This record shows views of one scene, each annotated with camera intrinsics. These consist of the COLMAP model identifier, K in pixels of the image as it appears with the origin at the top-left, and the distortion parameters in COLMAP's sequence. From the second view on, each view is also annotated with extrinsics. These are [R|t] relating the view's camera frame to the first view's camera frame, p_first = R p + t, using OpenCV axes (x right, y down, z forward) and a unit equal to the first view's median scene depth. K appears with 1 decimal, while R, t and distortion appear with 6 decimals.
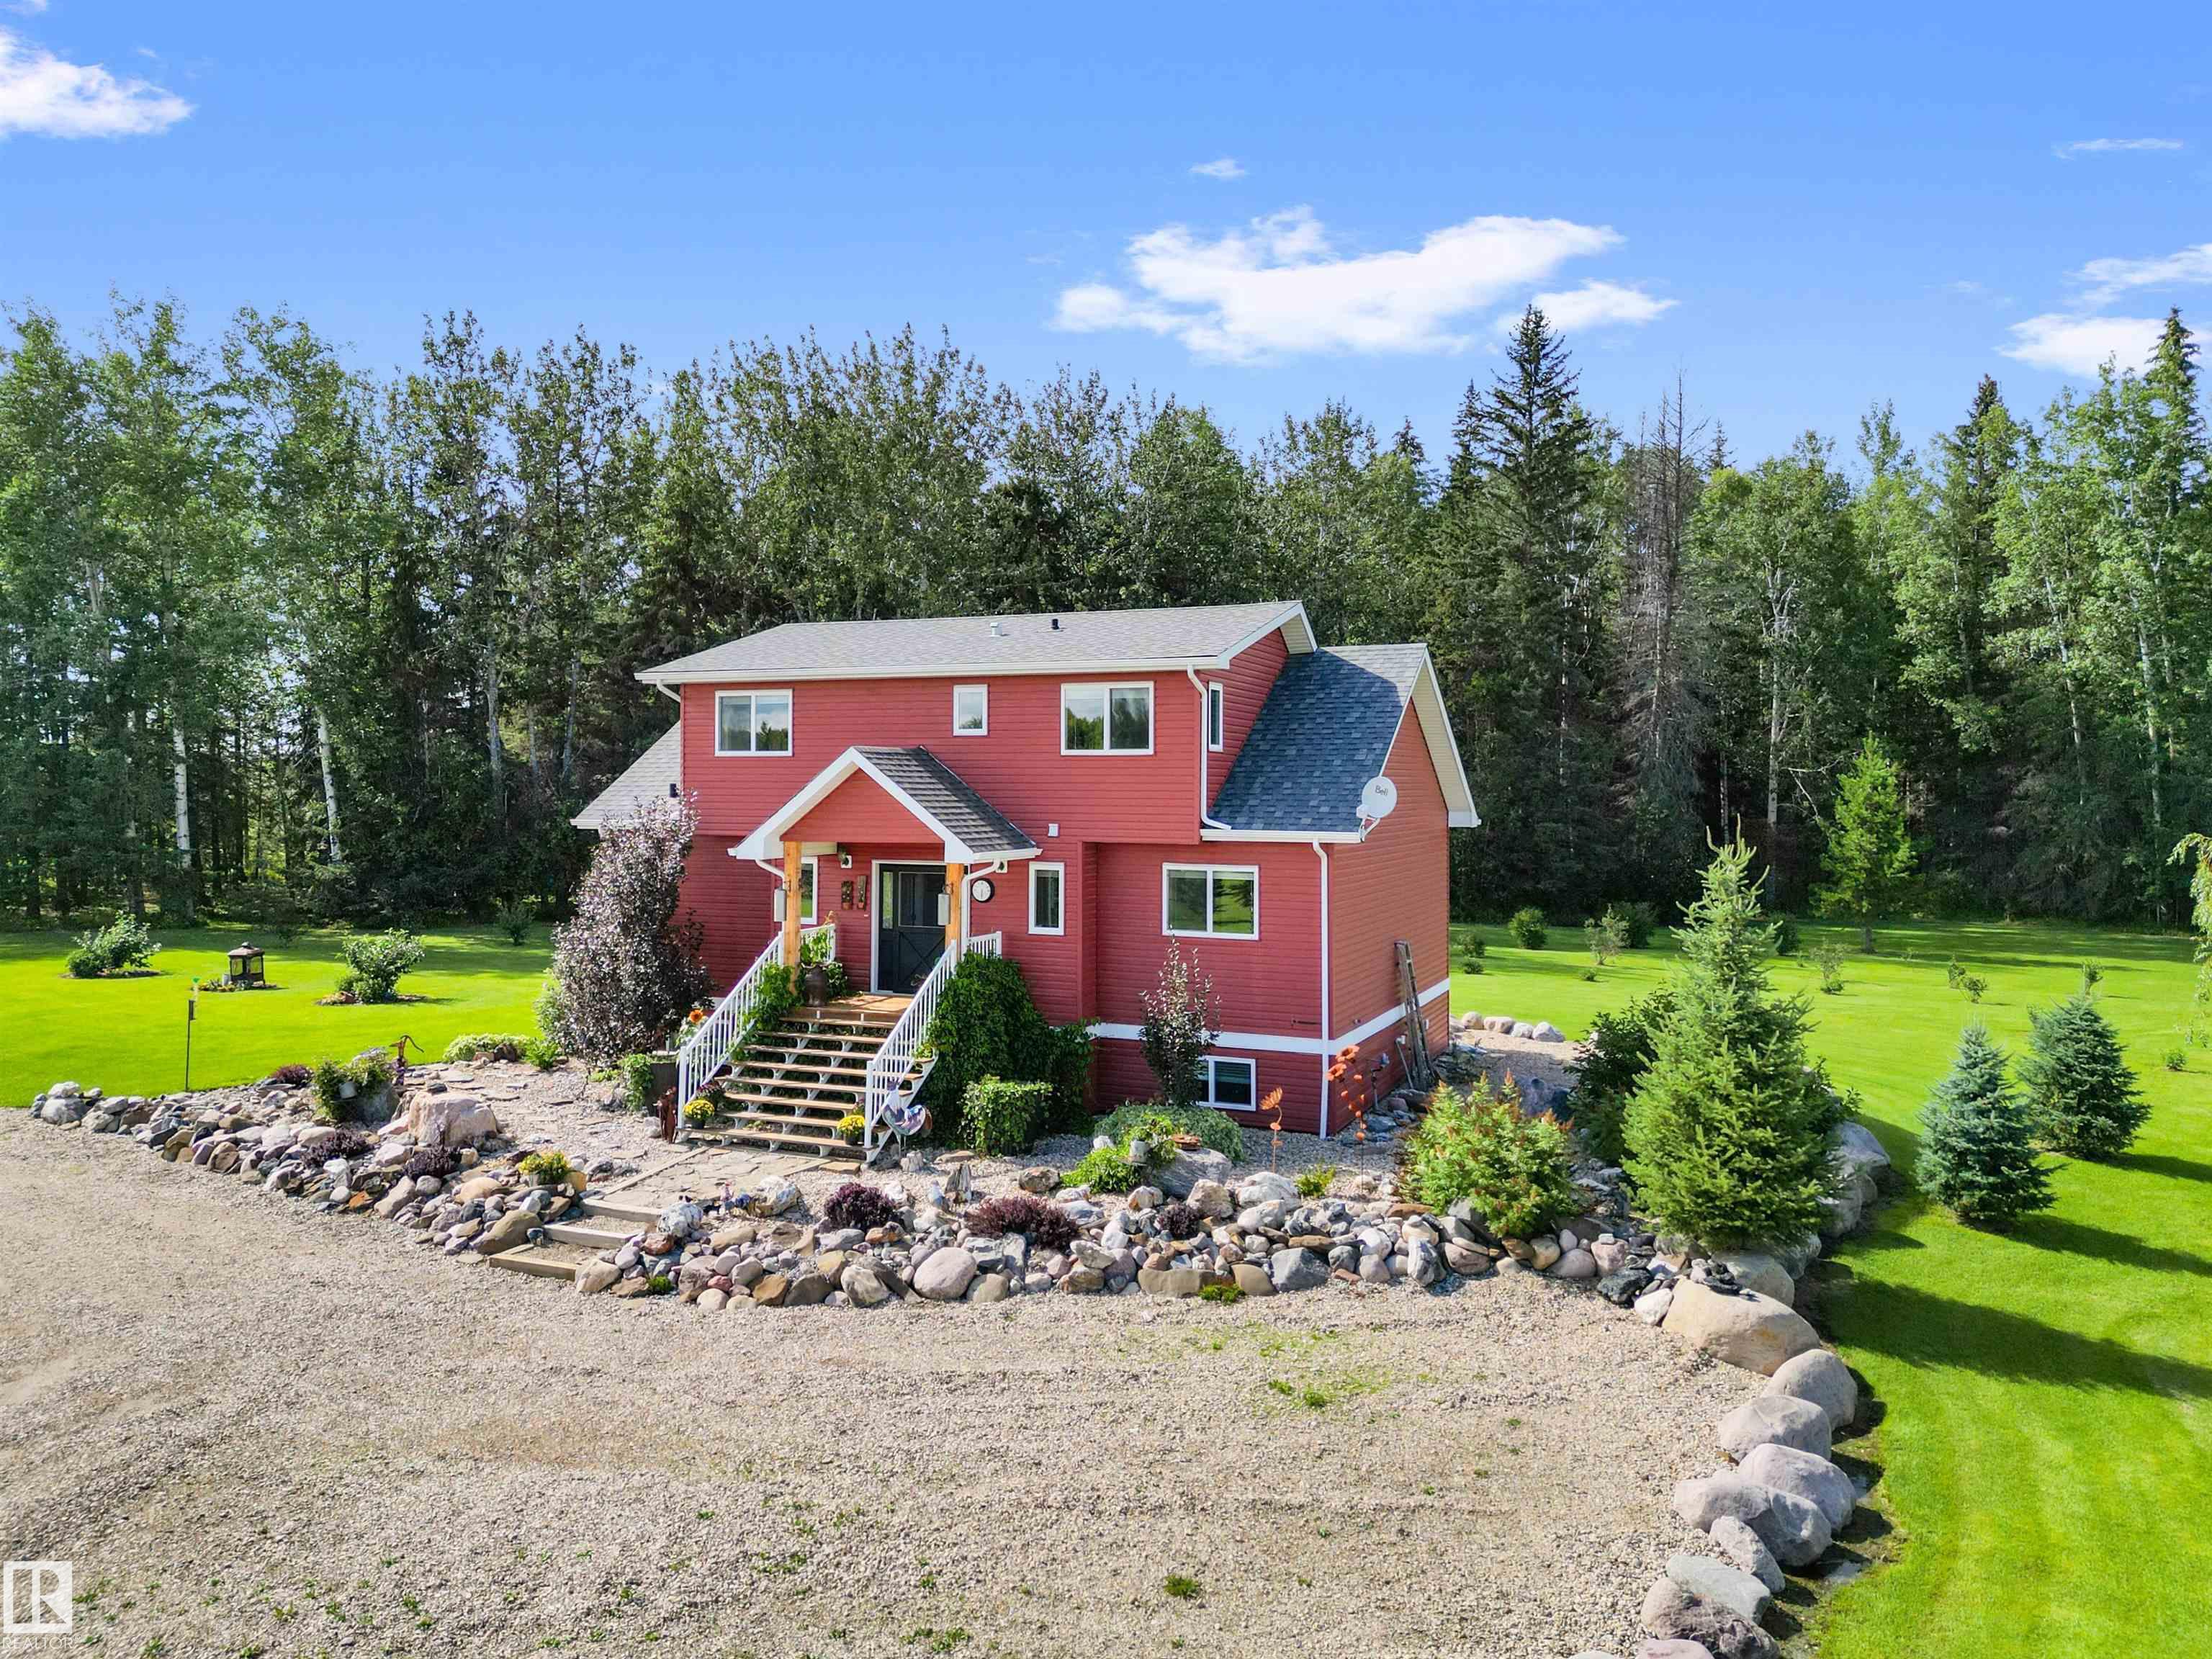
lens RADIAL K [[1507.5, 0, 1106.0], [0, 1507.5, 829.5], [0, 0, 1]] dist [0.065284, -0.058103]
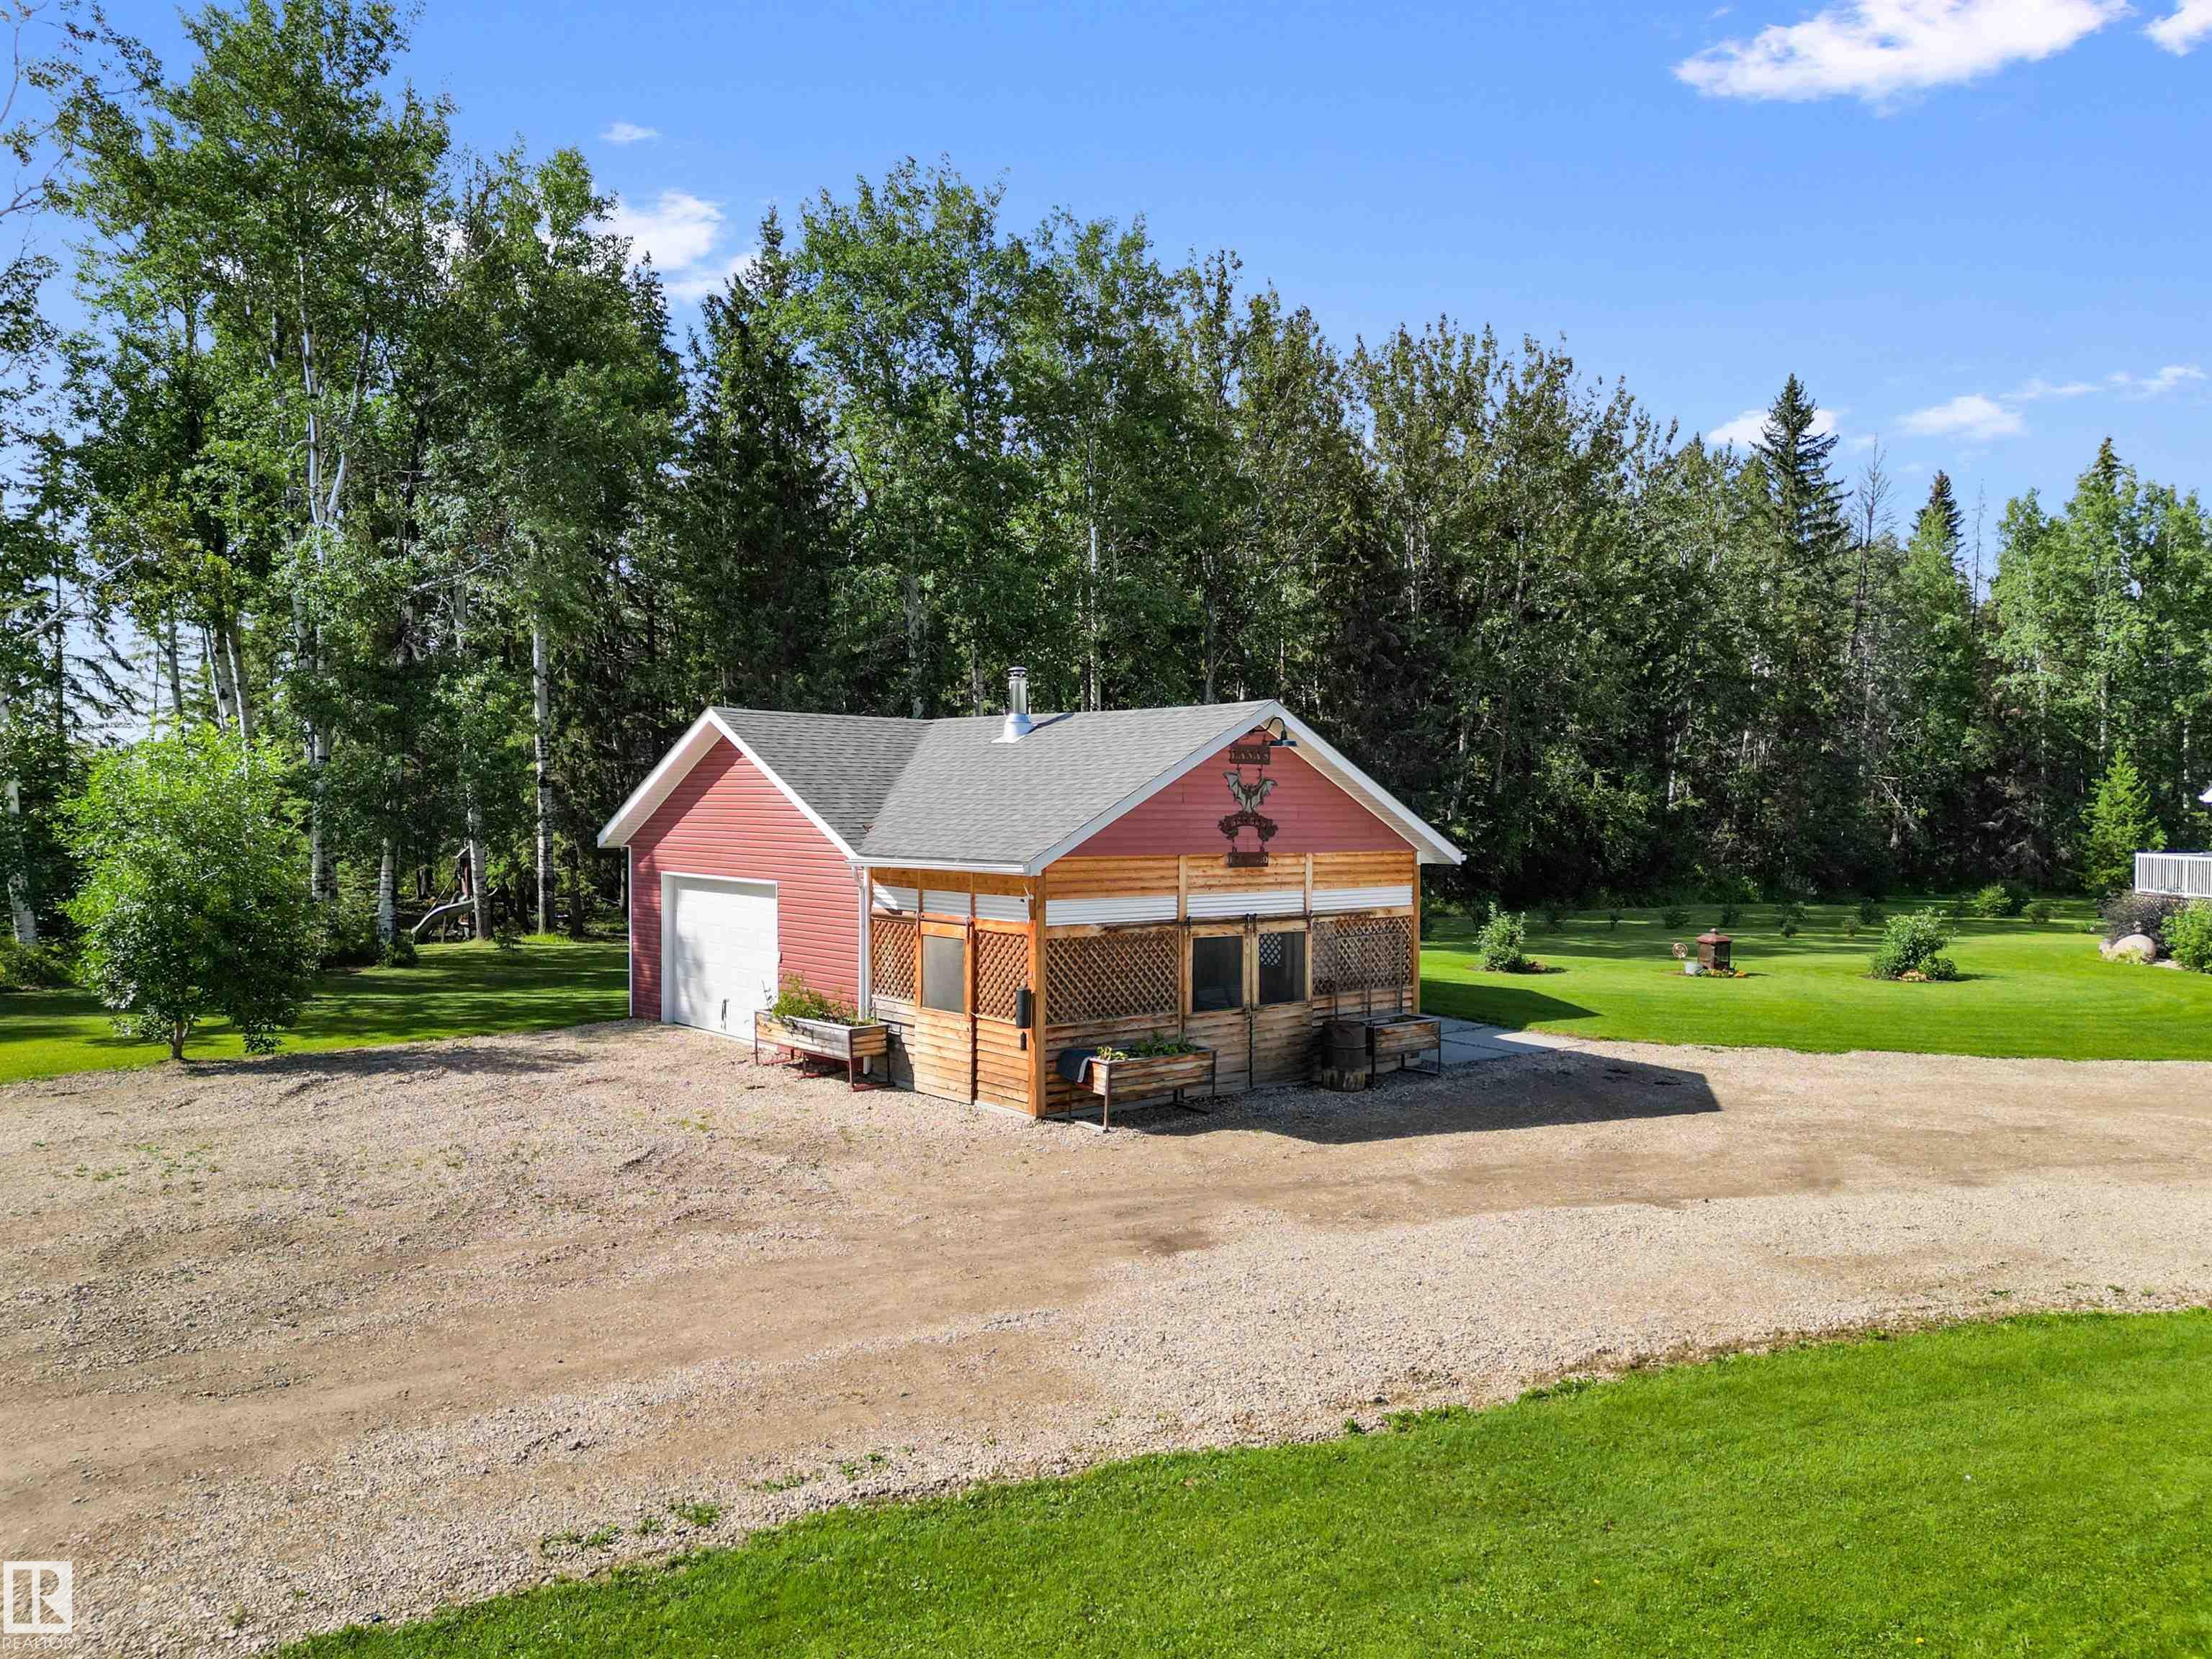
lens RADIAL K [[1566.2, 0, 1106.0], [0, 1566.2, 829.5], [0, 0, 1]] dist [0.067072, -0.083535]
pose [[0.894554, -0.002447, 0.446953, -2.300660], [0.008172, 0.999907, -0.010880, 0.033469], [-0.446885, 0.013385, 0.894491, 0.499765]]
